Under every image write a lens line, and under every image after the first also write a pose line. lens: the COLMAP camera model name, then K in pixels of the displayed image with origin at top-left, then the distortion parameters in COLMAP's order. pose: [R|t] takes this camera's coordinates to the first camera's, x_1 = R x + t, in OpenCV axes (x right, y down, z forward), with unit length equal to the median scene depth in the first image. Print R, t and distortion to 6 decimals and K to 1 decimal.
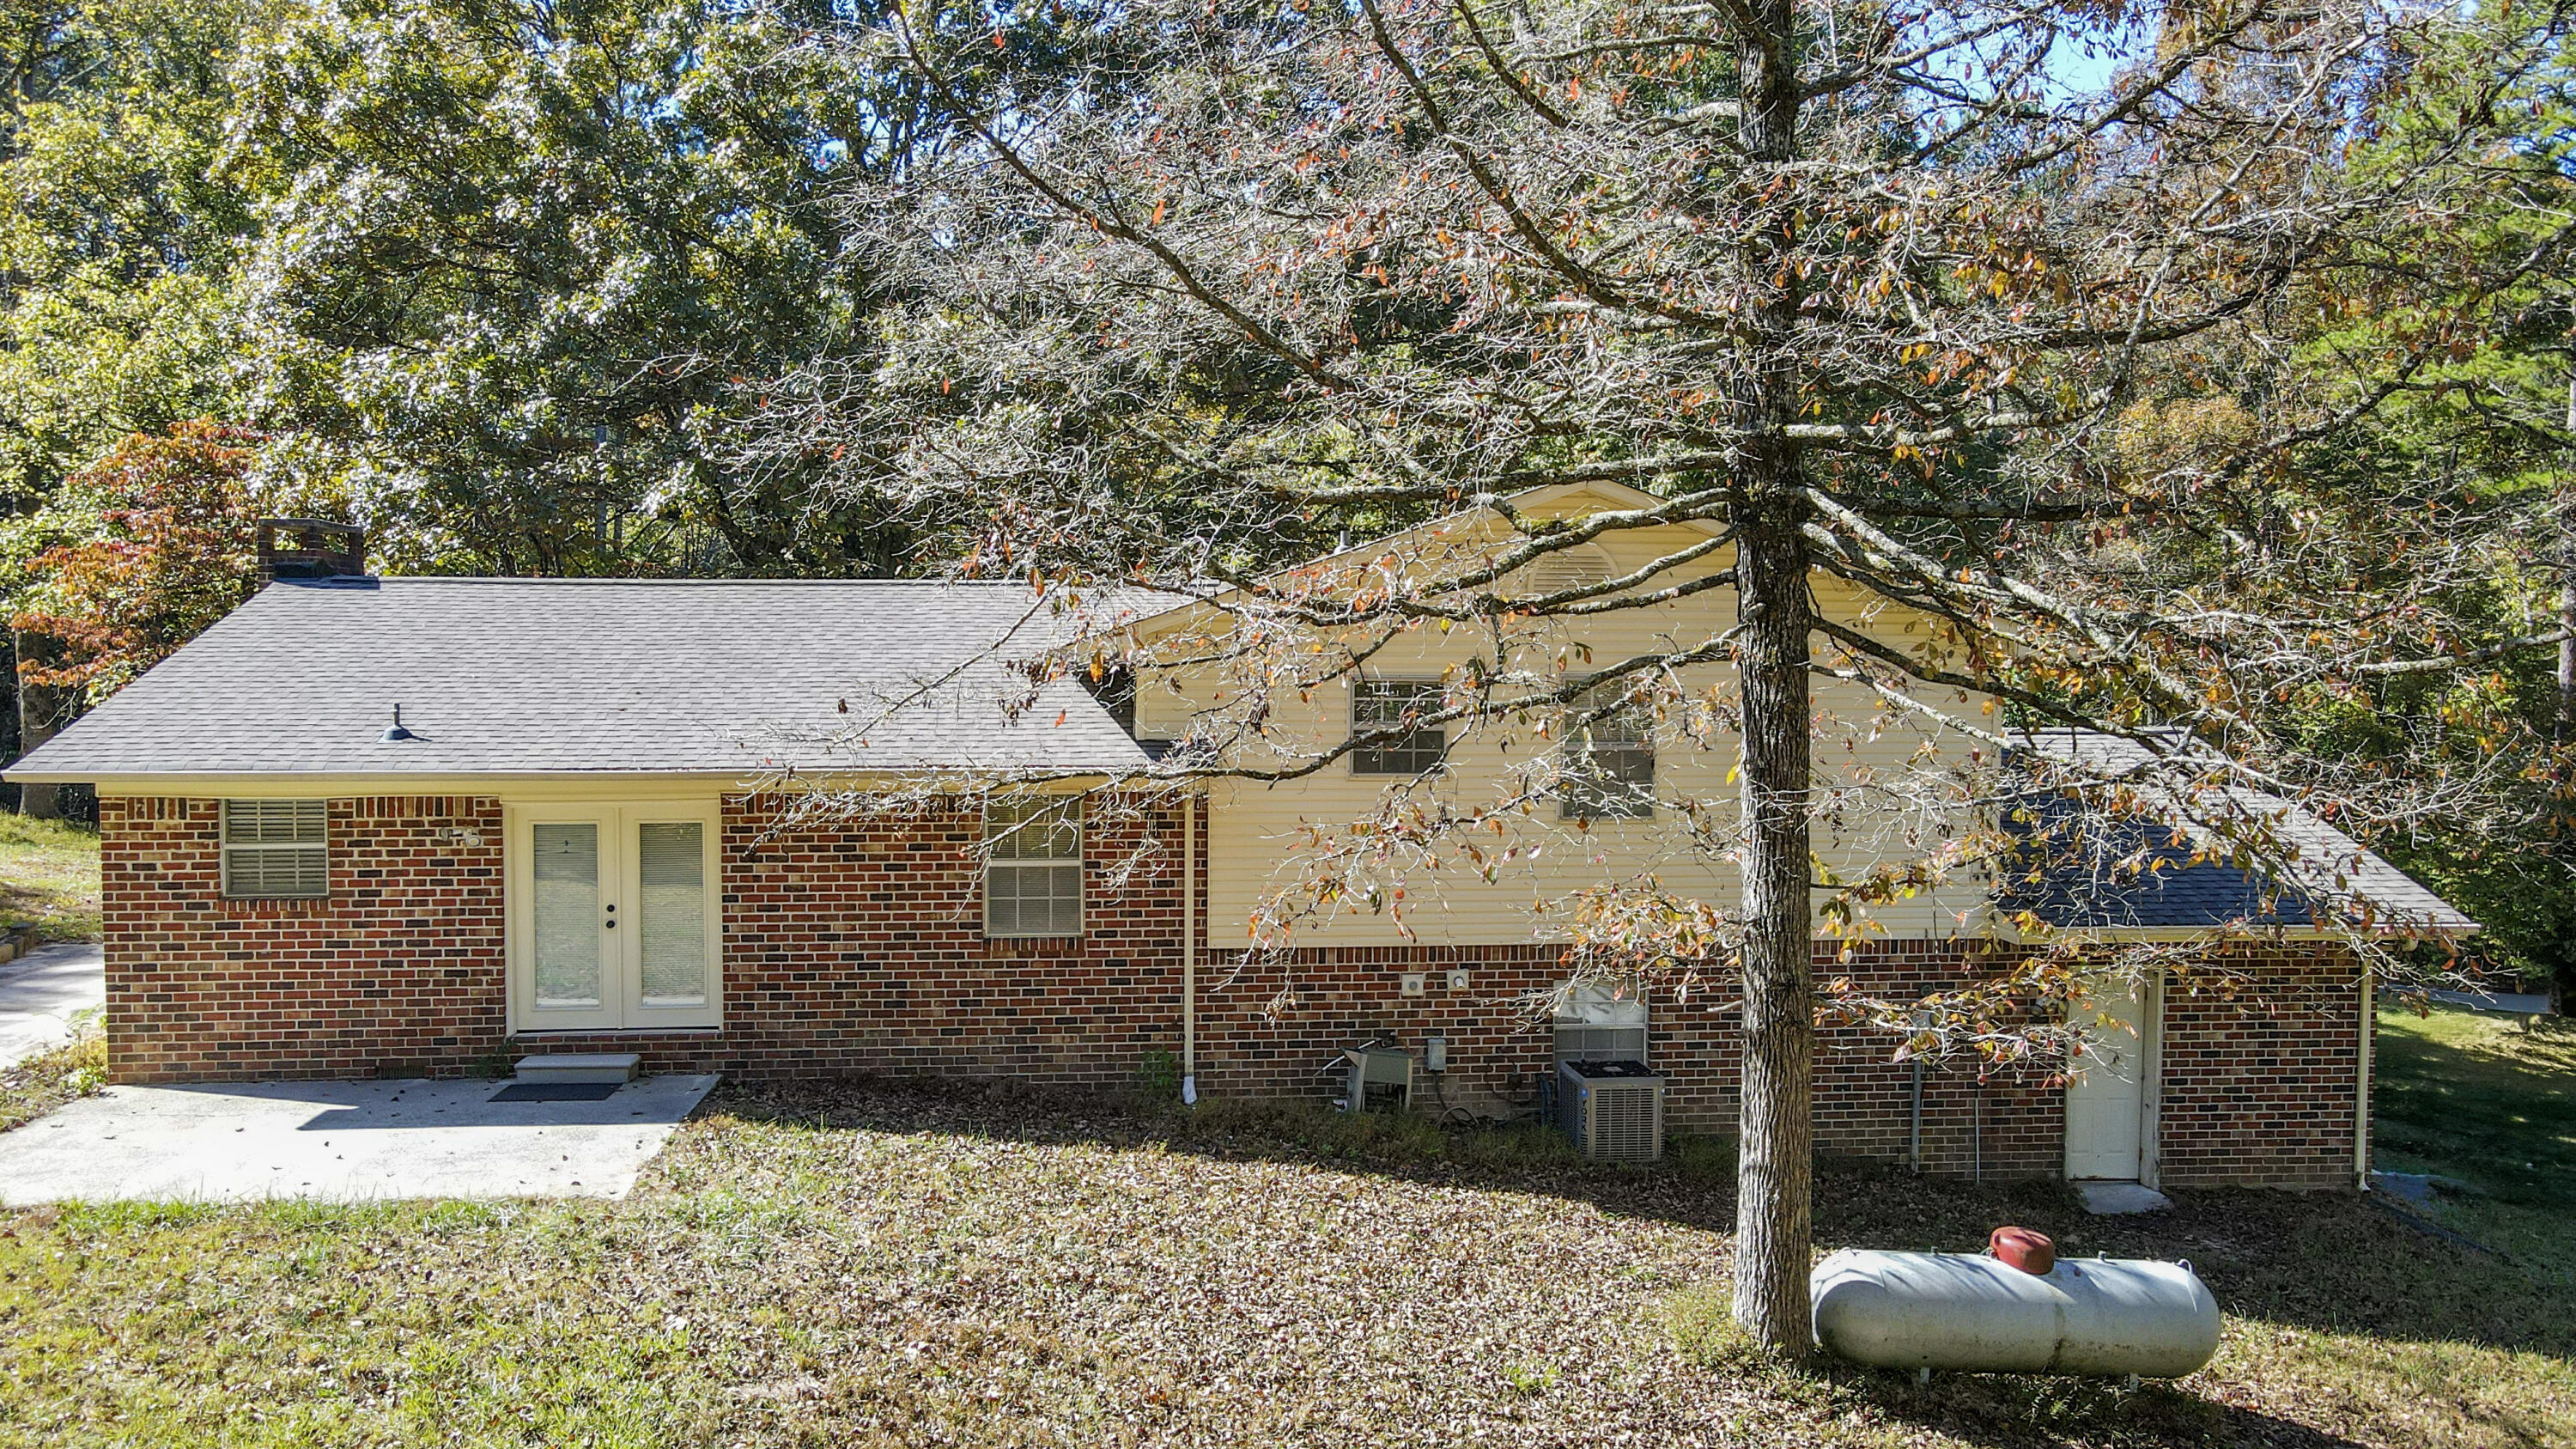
lens RADIAL K [[1879.2, 0, 1288.0], [0, 1879.2, 724.5], [0, 0, 1]] dist [-0.002946, 0.033844]
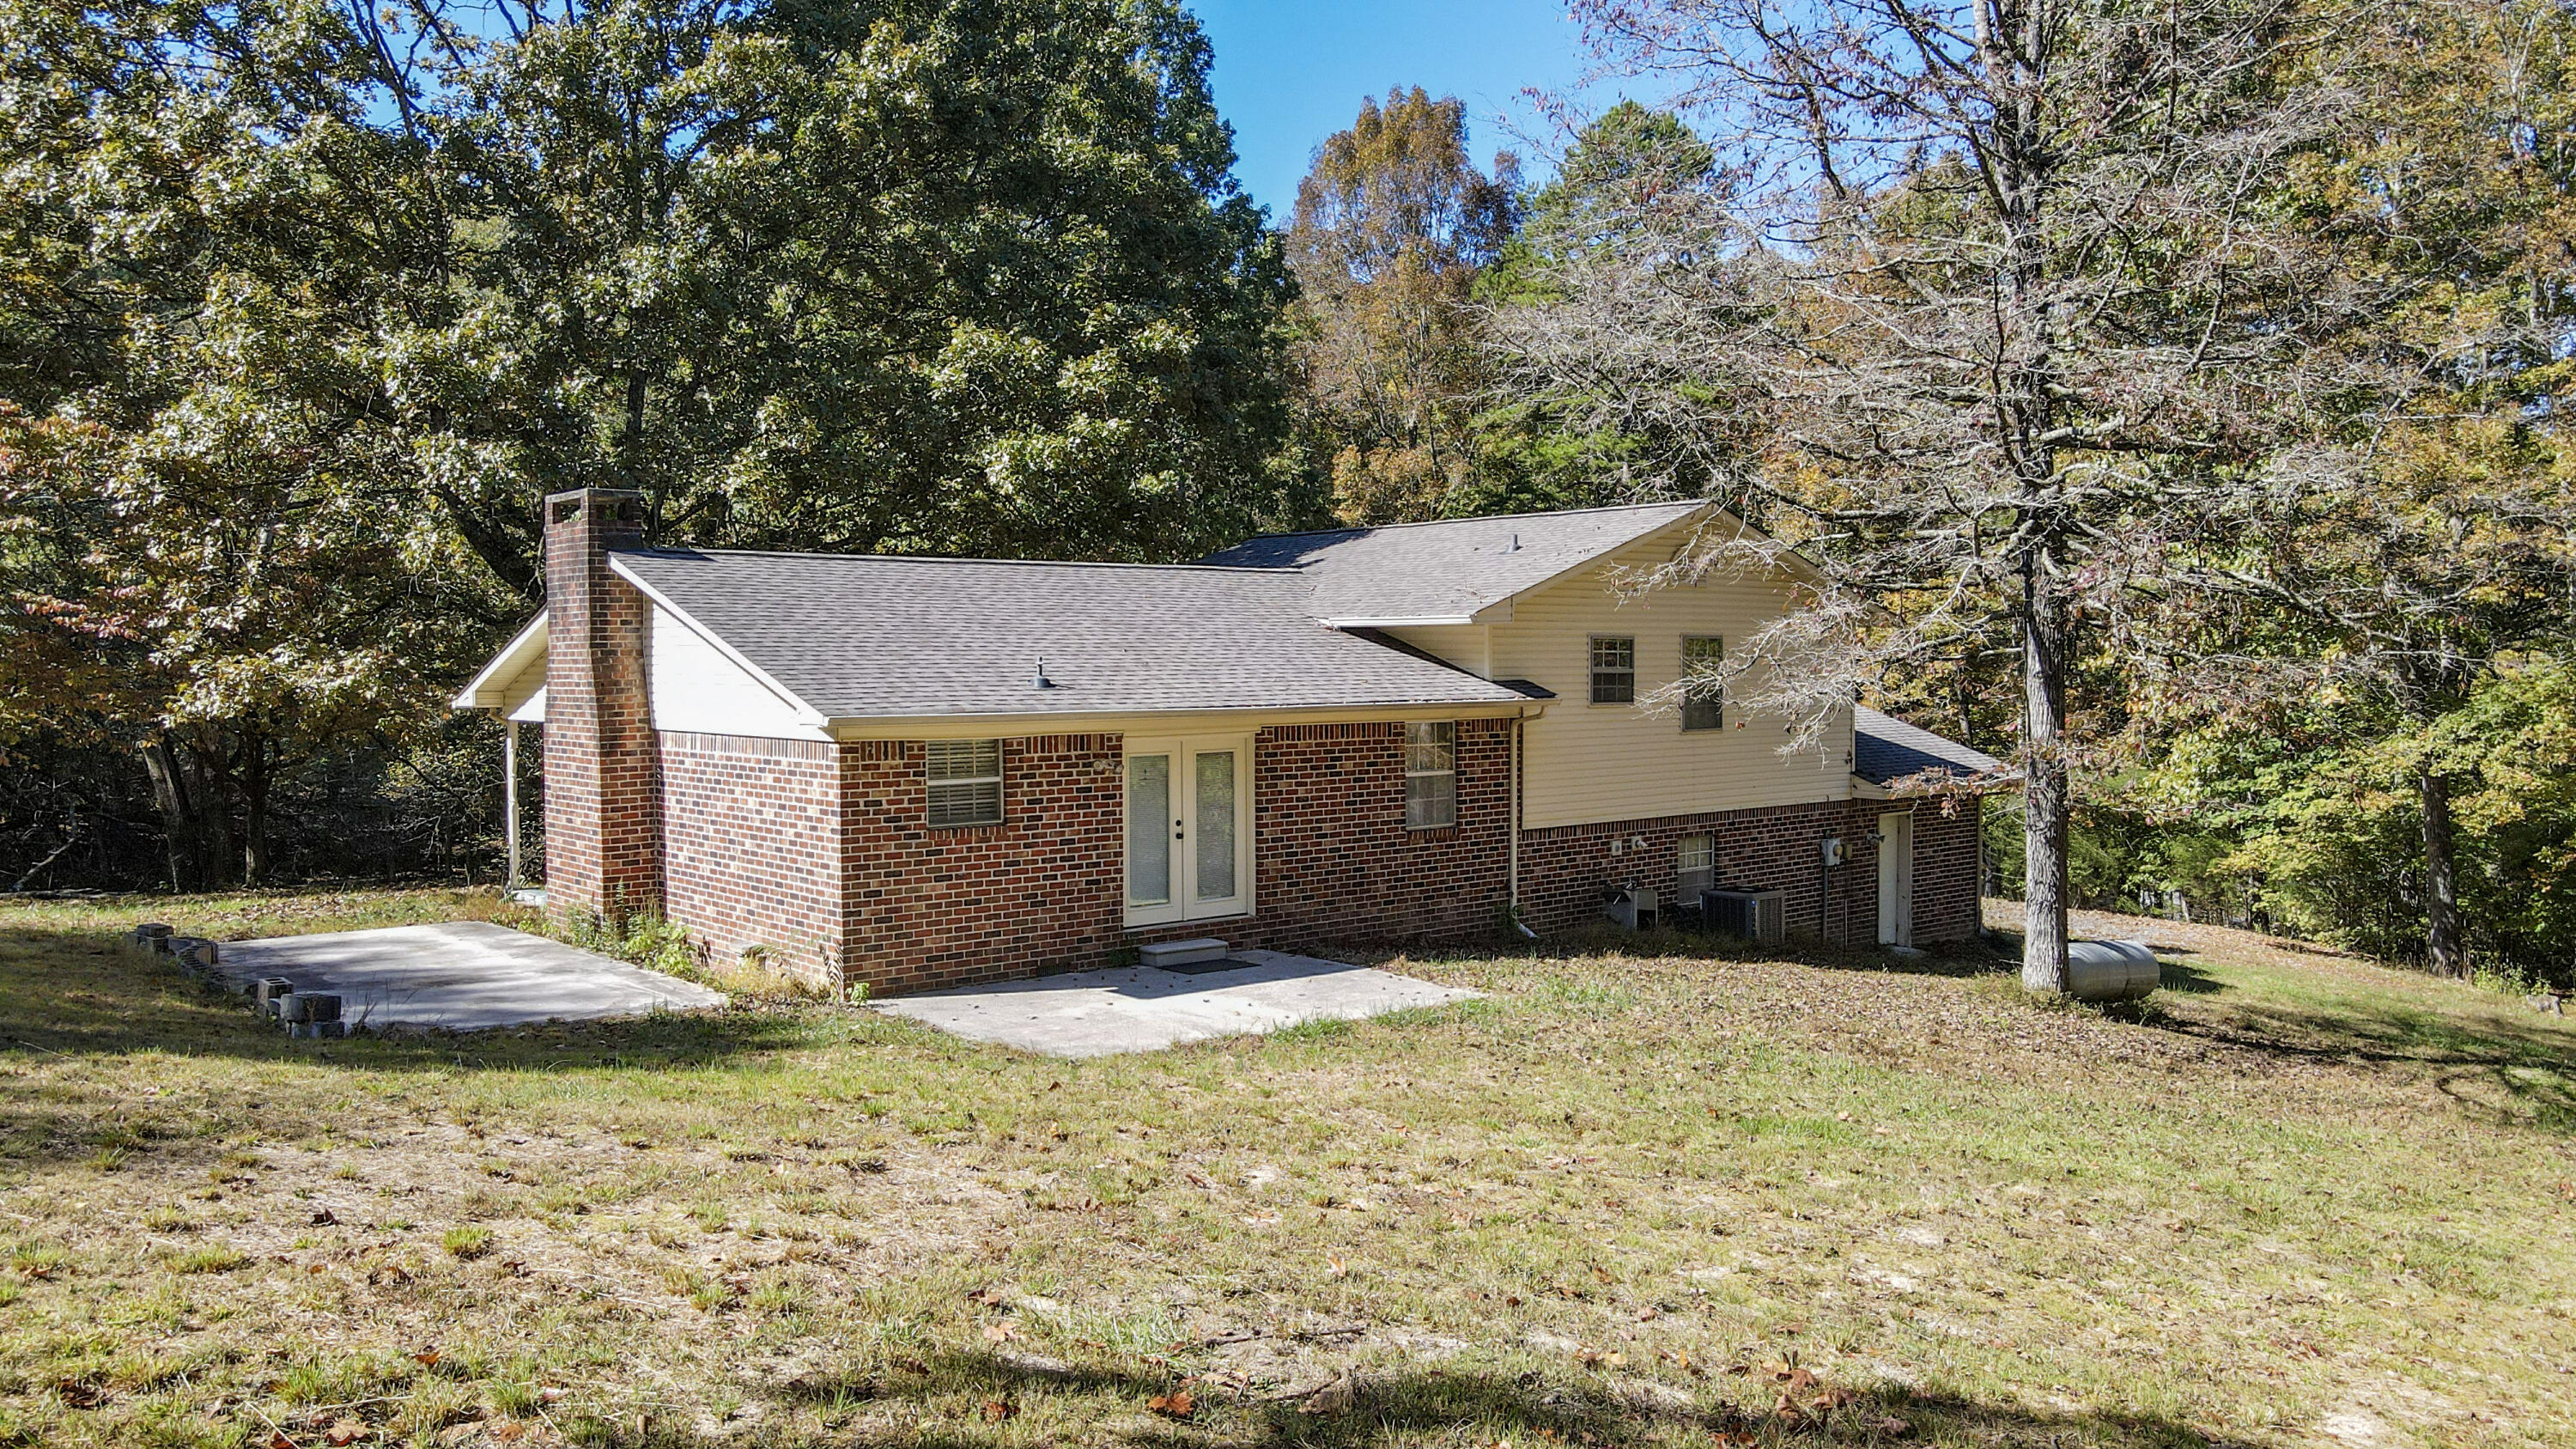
lens RADIAL K [[1909.0, 0, 1288.0], [0, 1909.0, 724.5], [0, 0, 1]] dist [-0.026544, 0.002613]
pose [[0.815049, -0.025725, 0.578820, -1.044294], [0.026352, 0.999626, 0.007322, 0.026567], [-0.578792, 0.009285, 0.815422, -0.062452]]
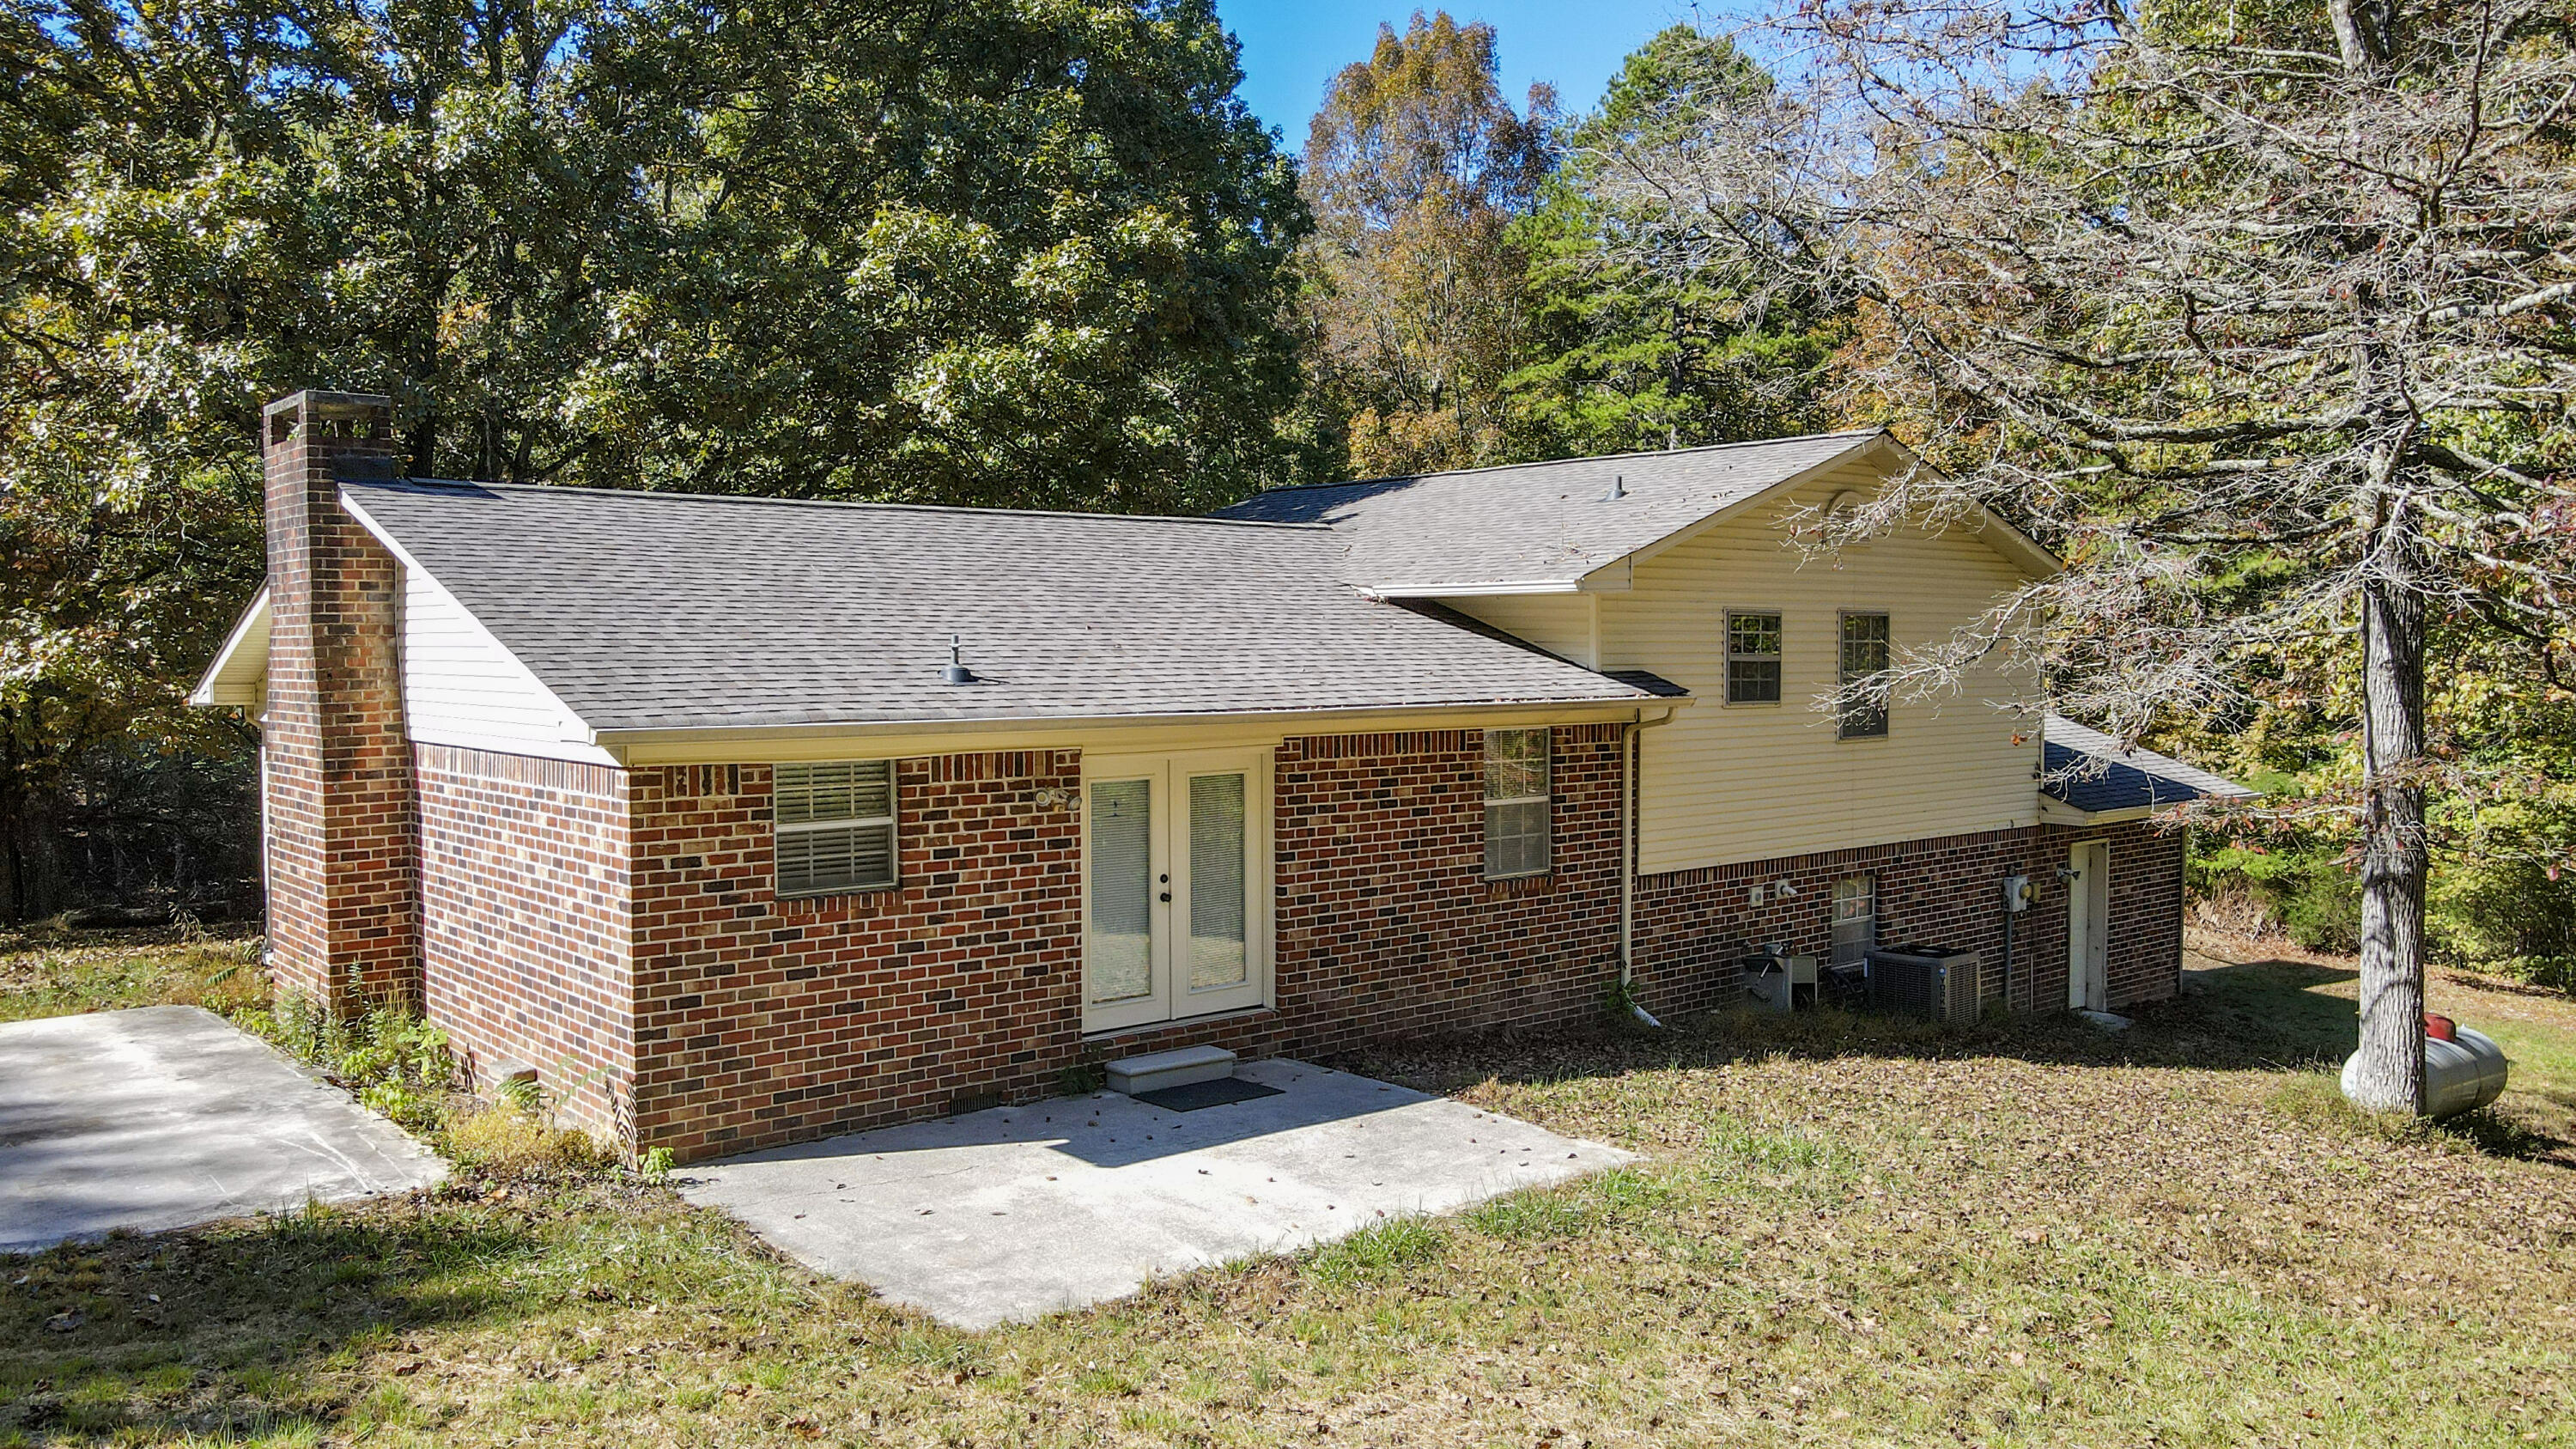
lens RADIAL K [[1909.0, 0, 1288.0], [0, 1909.0, 724.5], [0, 0, 1]] dist [-0.026544, 0.002613]
pose [[0.815955, -0.028123, 0.577431, -0.825425], [0.024405, 0.999601, 0.014198, 0.018017], [-0.577600, 0.002507, 0.816316, 0.271334]]
